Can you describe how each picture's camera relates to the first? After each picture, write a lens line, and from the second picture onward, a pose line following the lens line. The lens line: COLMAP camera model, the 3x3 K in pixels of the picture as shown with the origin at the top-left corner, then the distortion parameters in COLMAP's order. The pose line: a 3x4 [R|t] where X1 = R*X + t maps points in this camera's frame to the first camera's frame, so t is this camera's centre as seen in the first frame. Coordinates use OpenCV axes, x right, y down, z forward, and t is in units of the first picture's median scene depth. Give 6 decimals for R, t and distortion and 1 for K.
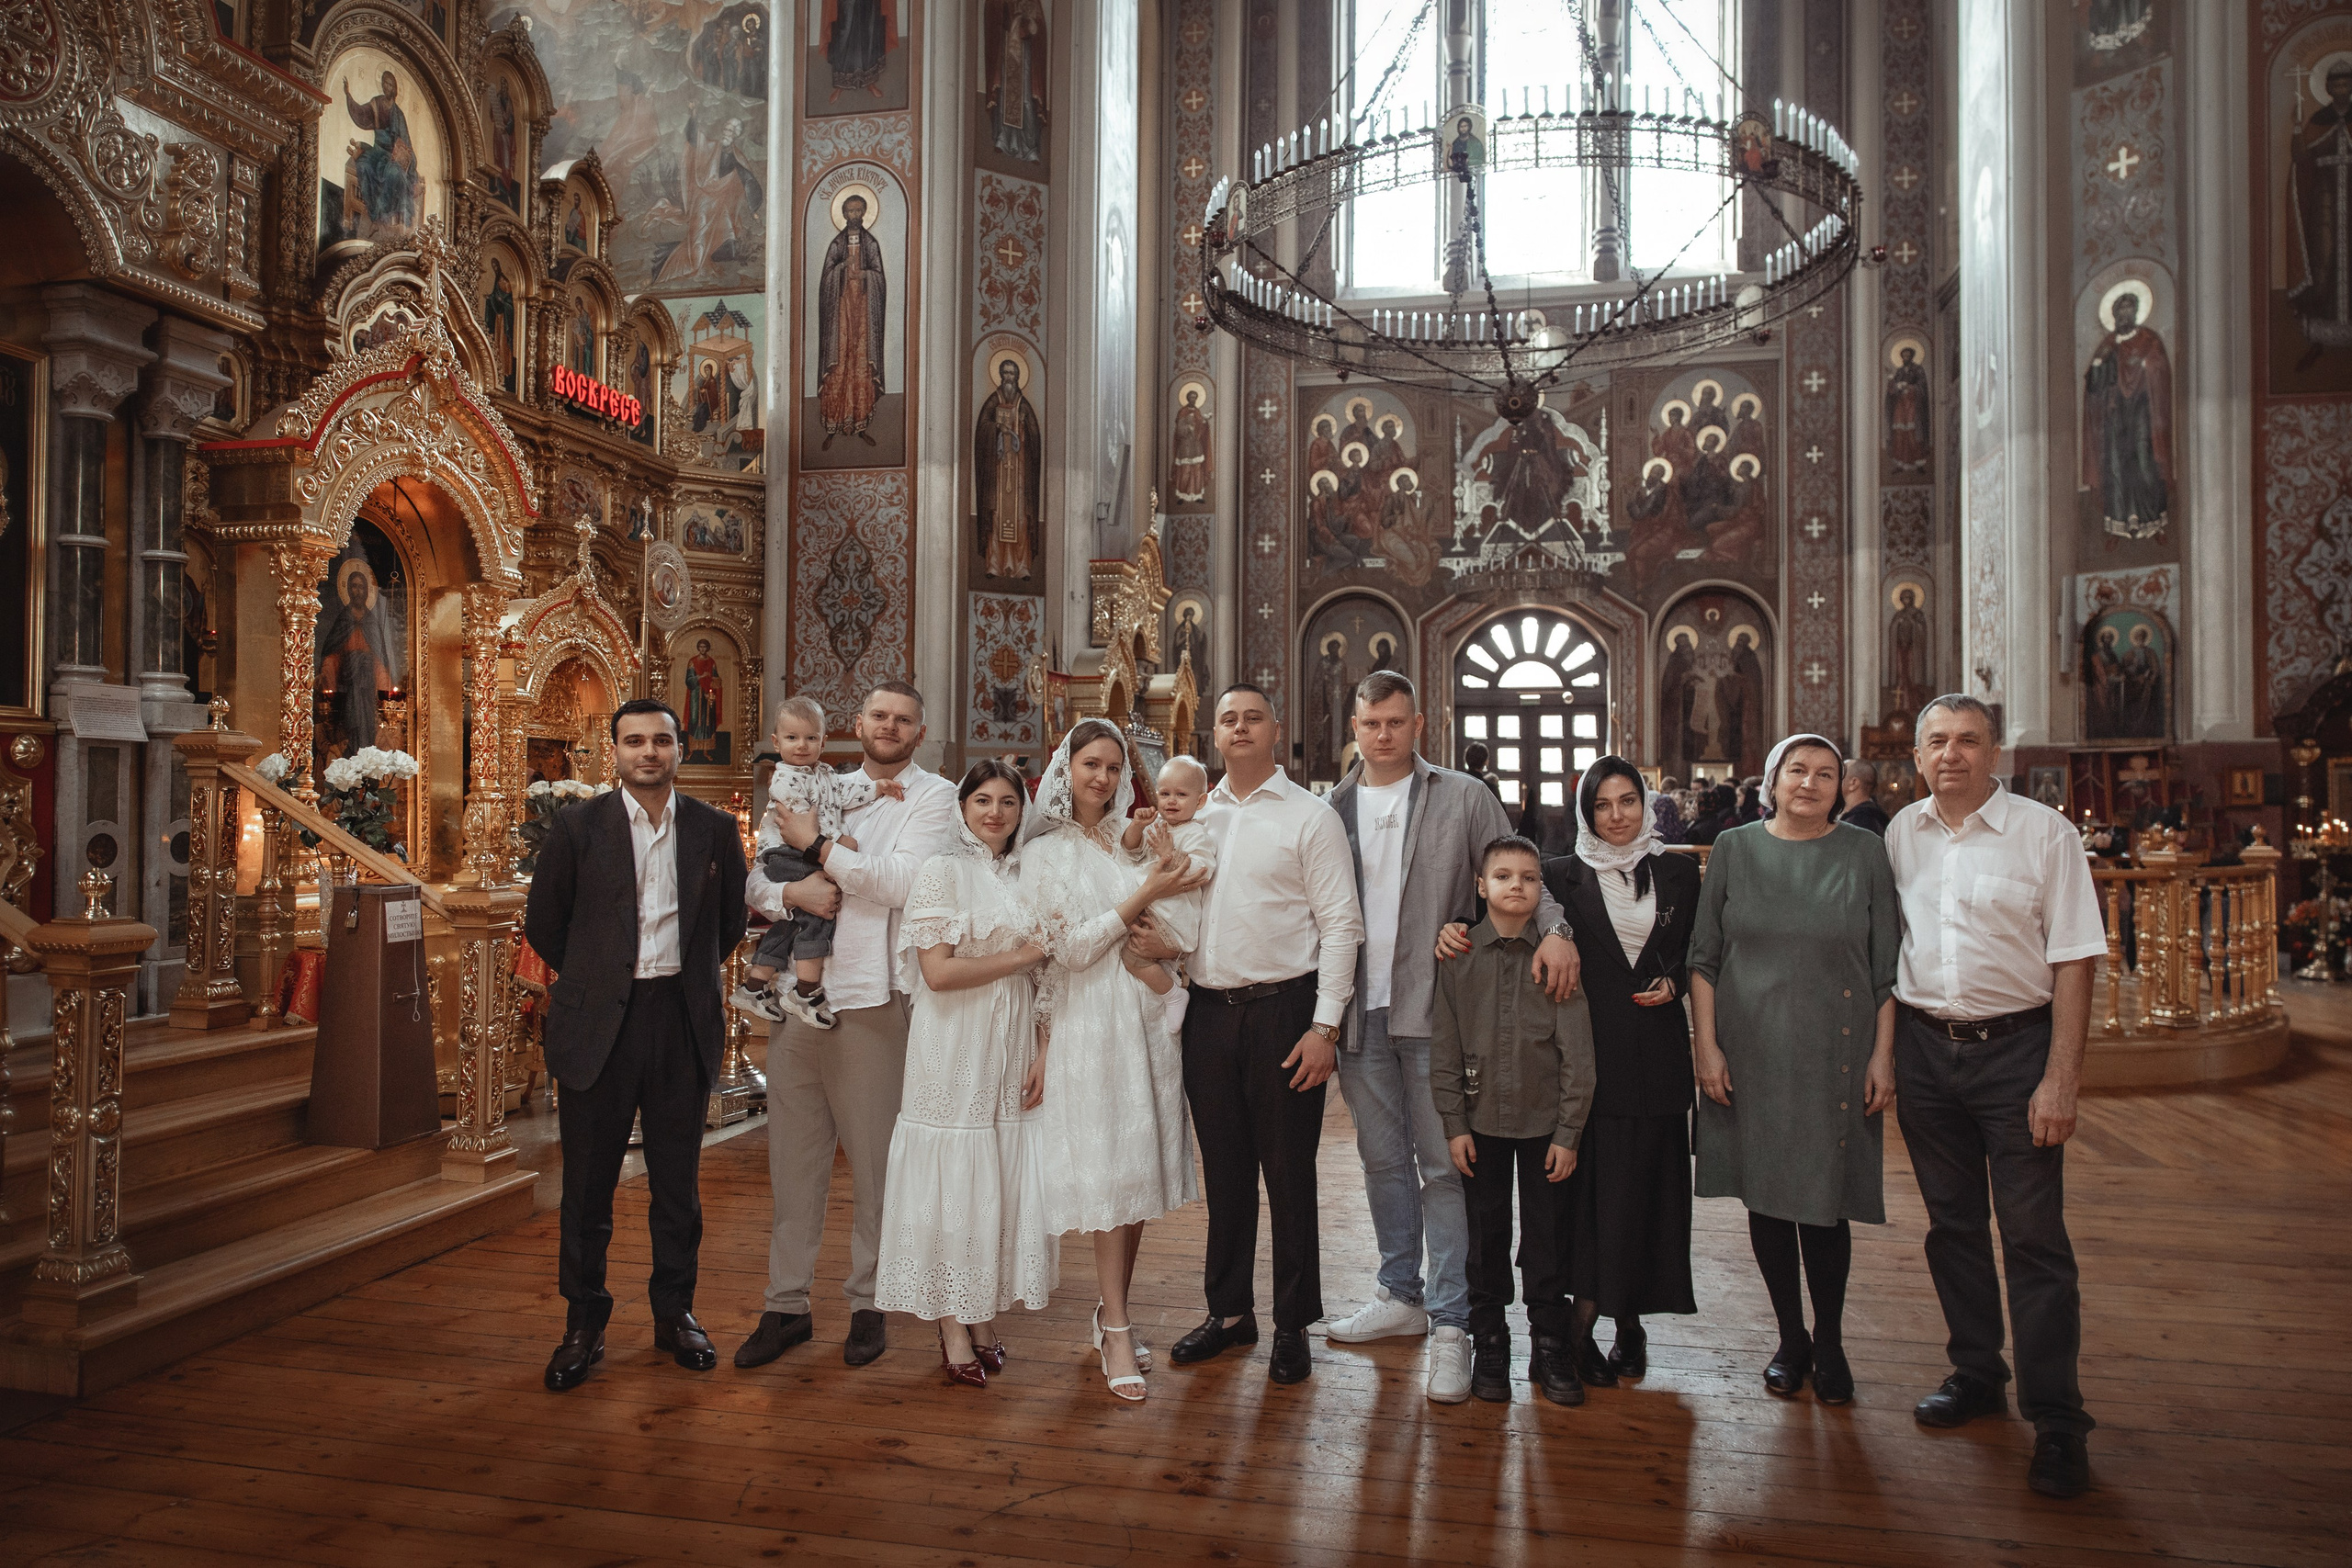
lens RADIAL K [[1253.6, 0, 1165.0], [0, 1253.6, 743.2], [0, 0, 1]] dist [-0.003808, 0.000391]
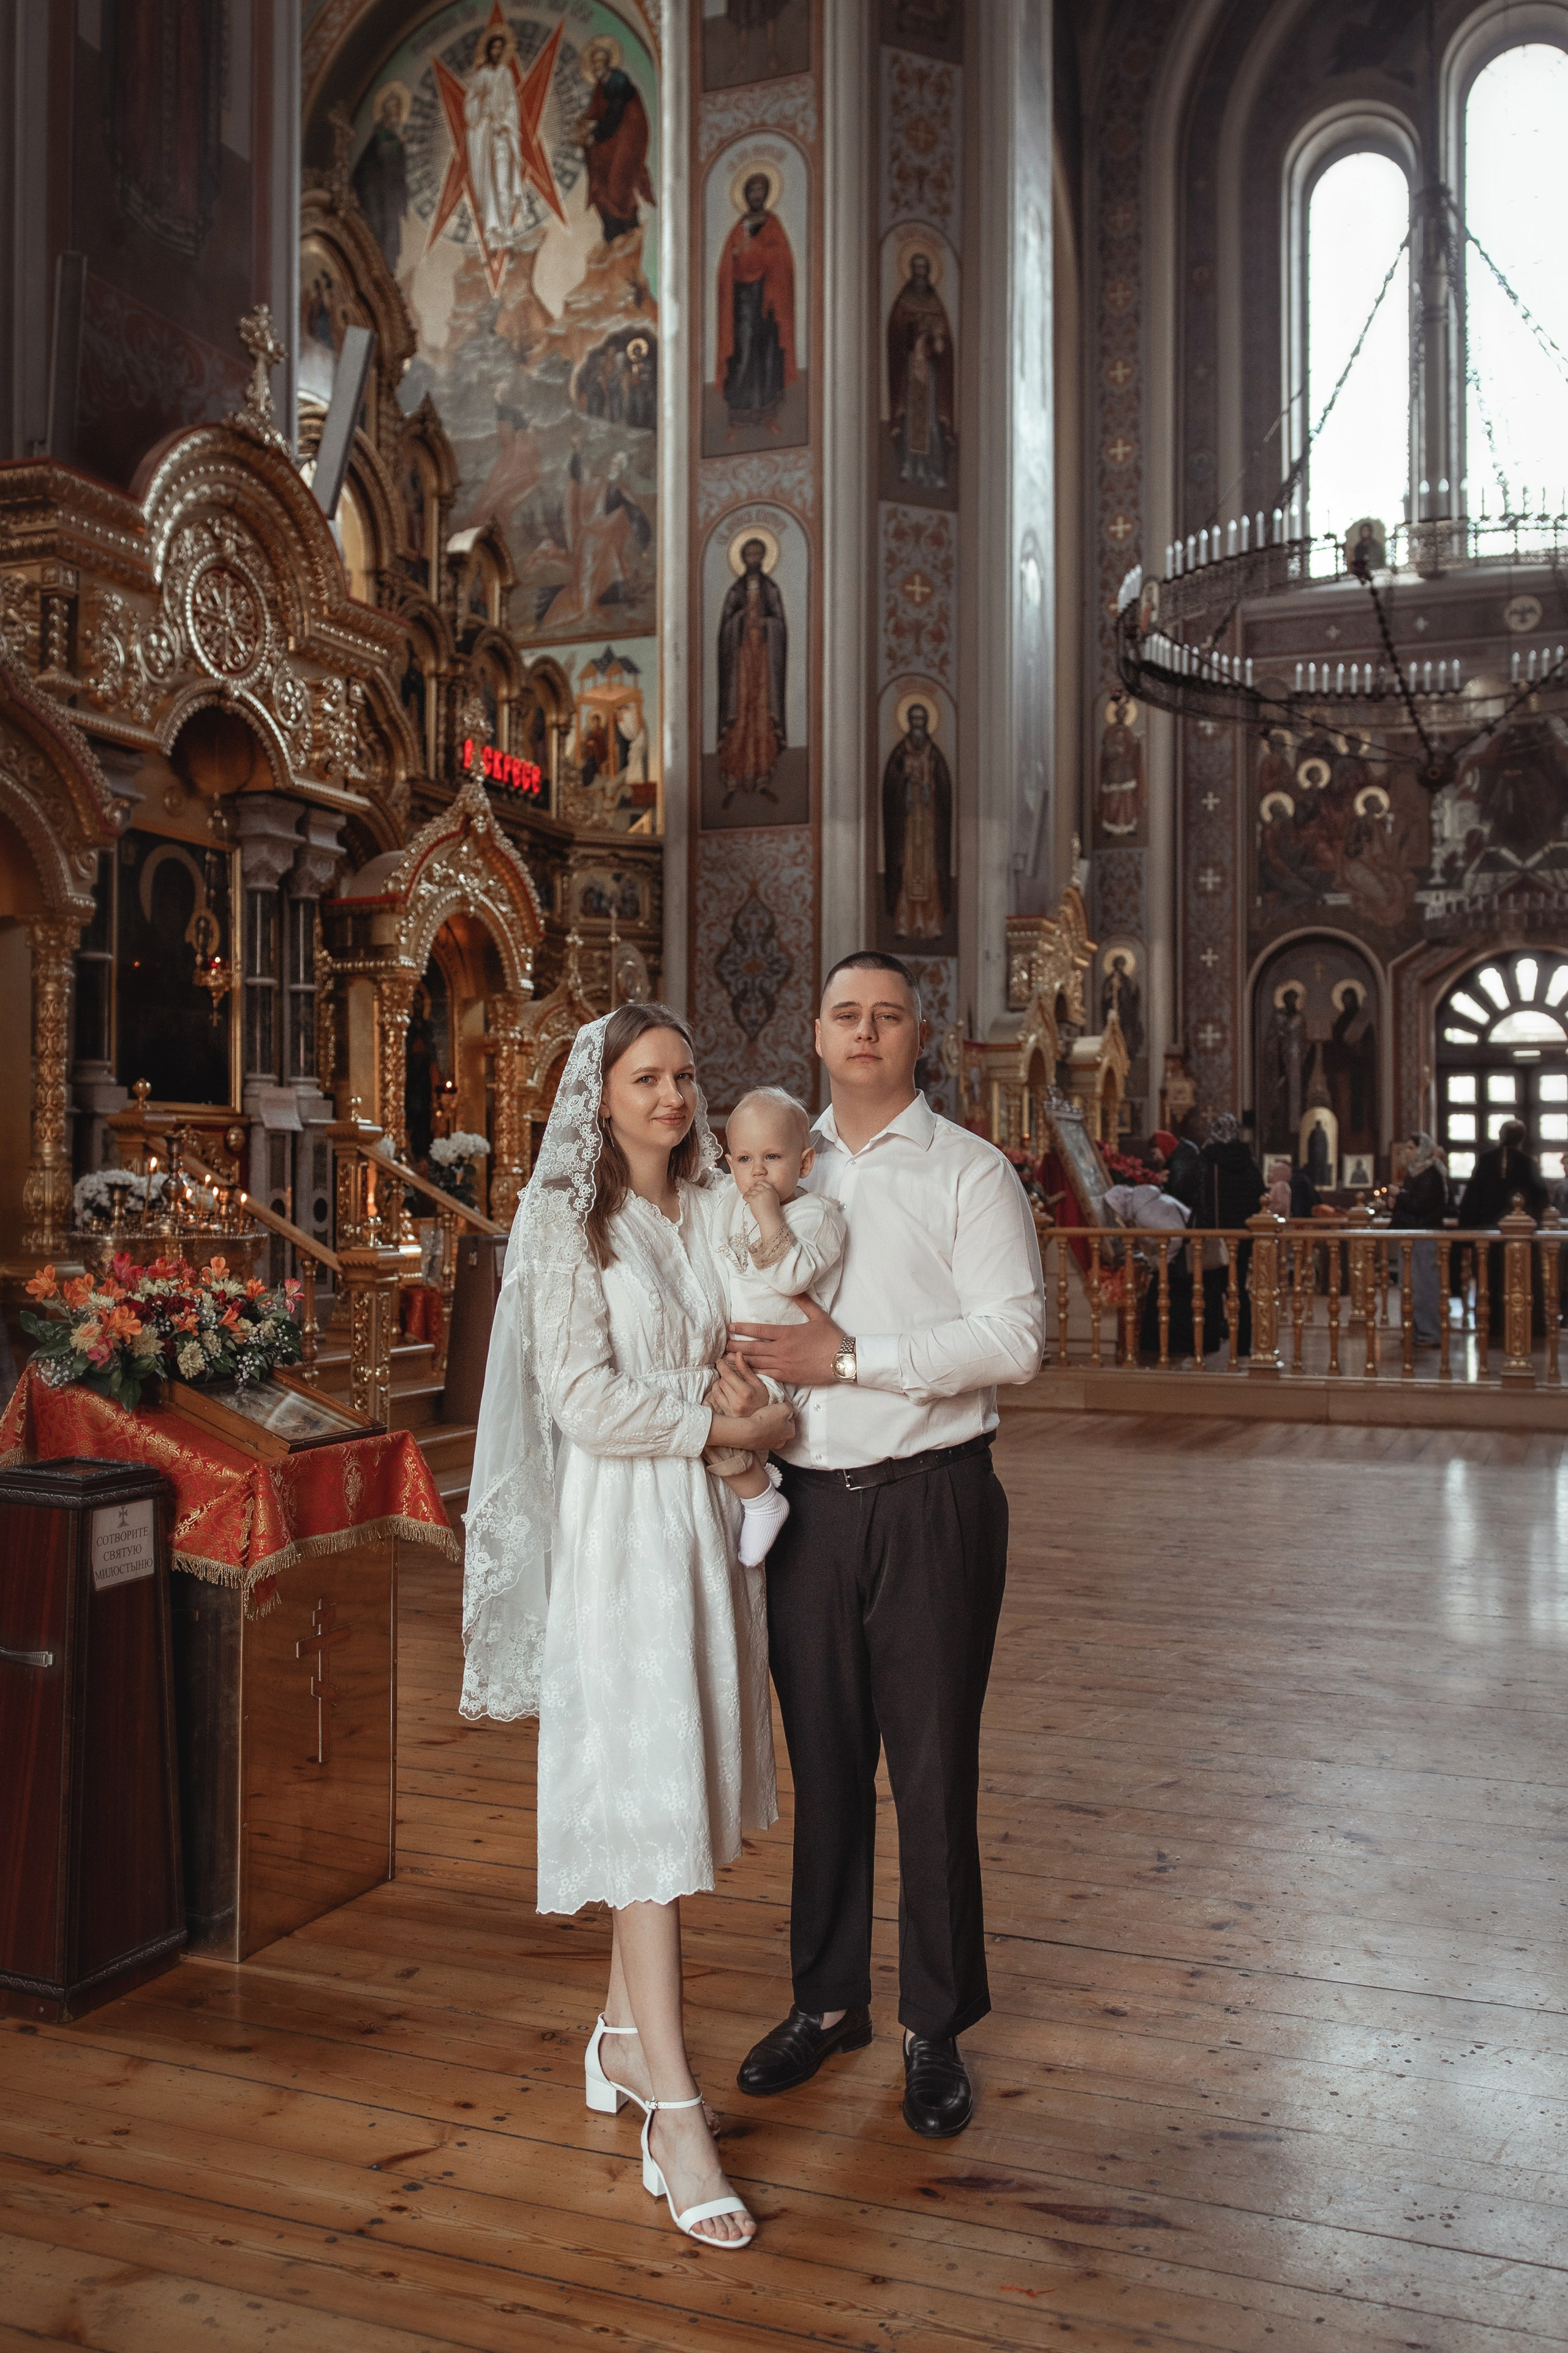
lens RADIAL K [[1527.1, 0, 891.8], [0, 1527.1, 1172.0], [0, 0, 1]] dist [-0.031847, -0.000163]
pose [[0.990925, -0.006377, -0.134267, 0.006286], [0.011738, 0.999163, 0.039177, -0.003273], [0.133905, -0.040397, 0.990171, -0.133372]]
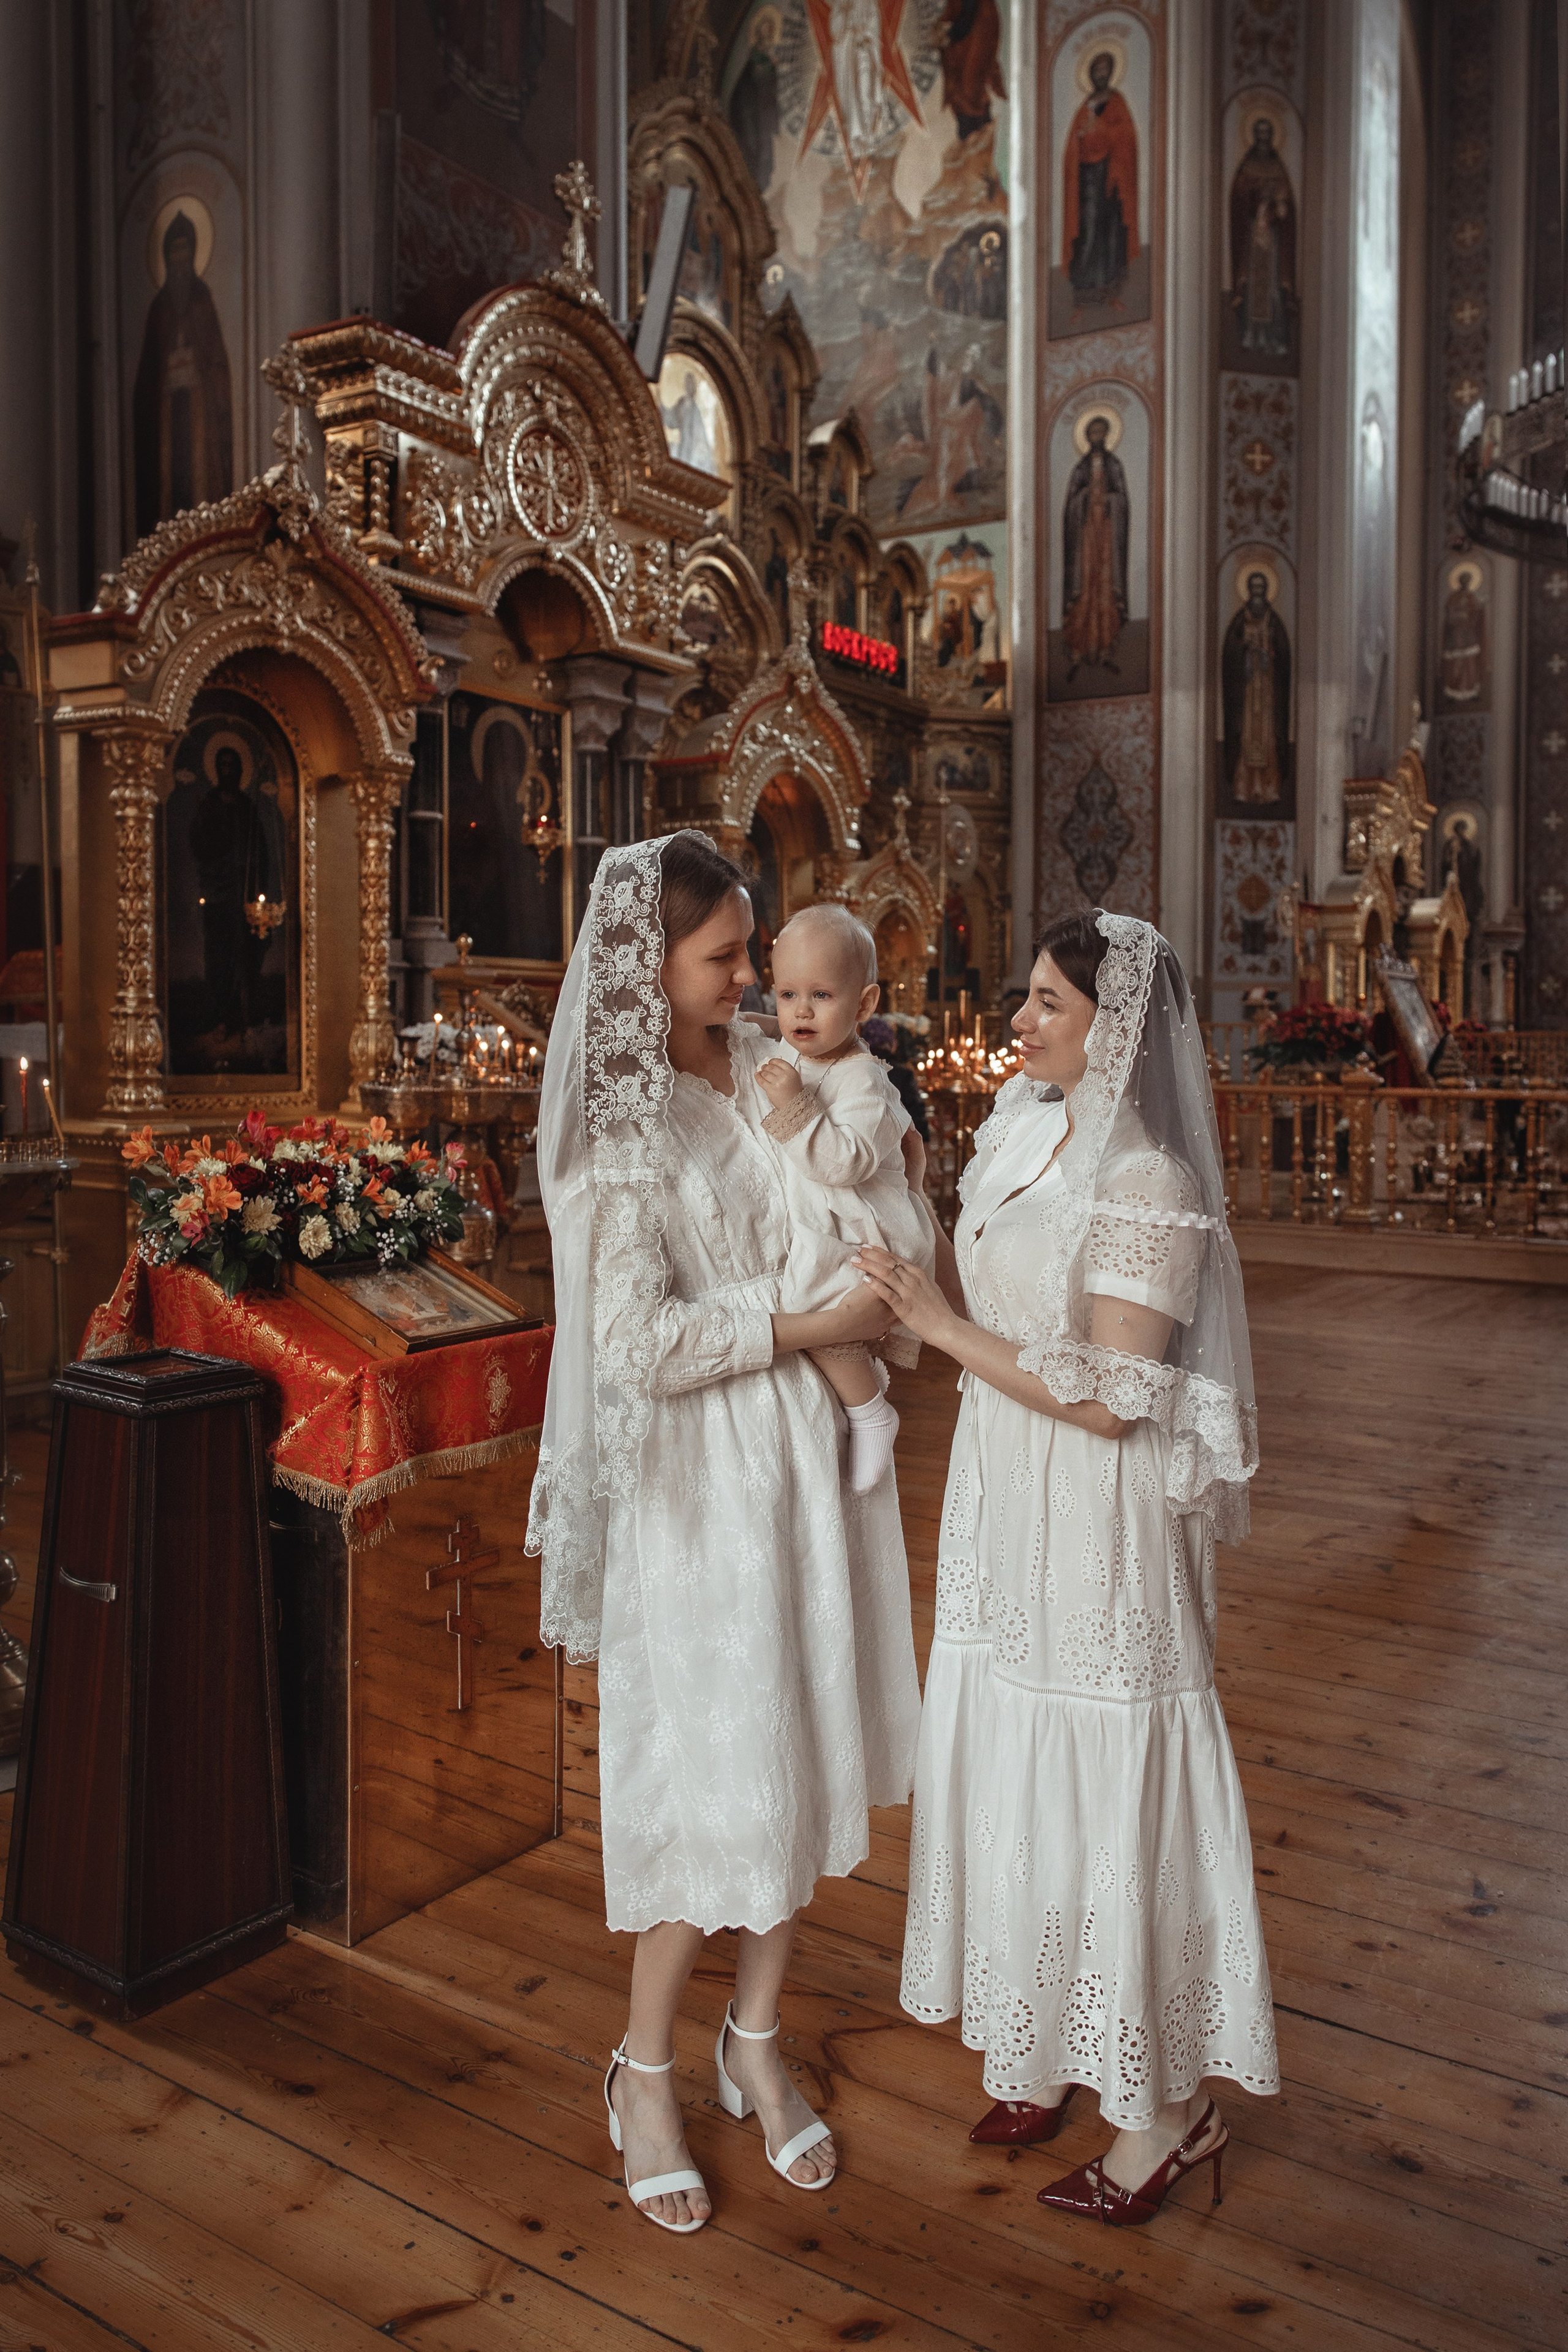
lens RADIAL K [[1410.7, 0, 1012.5], [0, 1410.7, 1061.1], [0, 0, 1]] dist [-0.009668, -0.002670]
pose [[0.957299, 0.005989, -0.289038, 0.008744], [0.011450, 0.998216, 0.058605, -0.001076], [0.288873, -0.059412, 0.955522, -0.093141]]
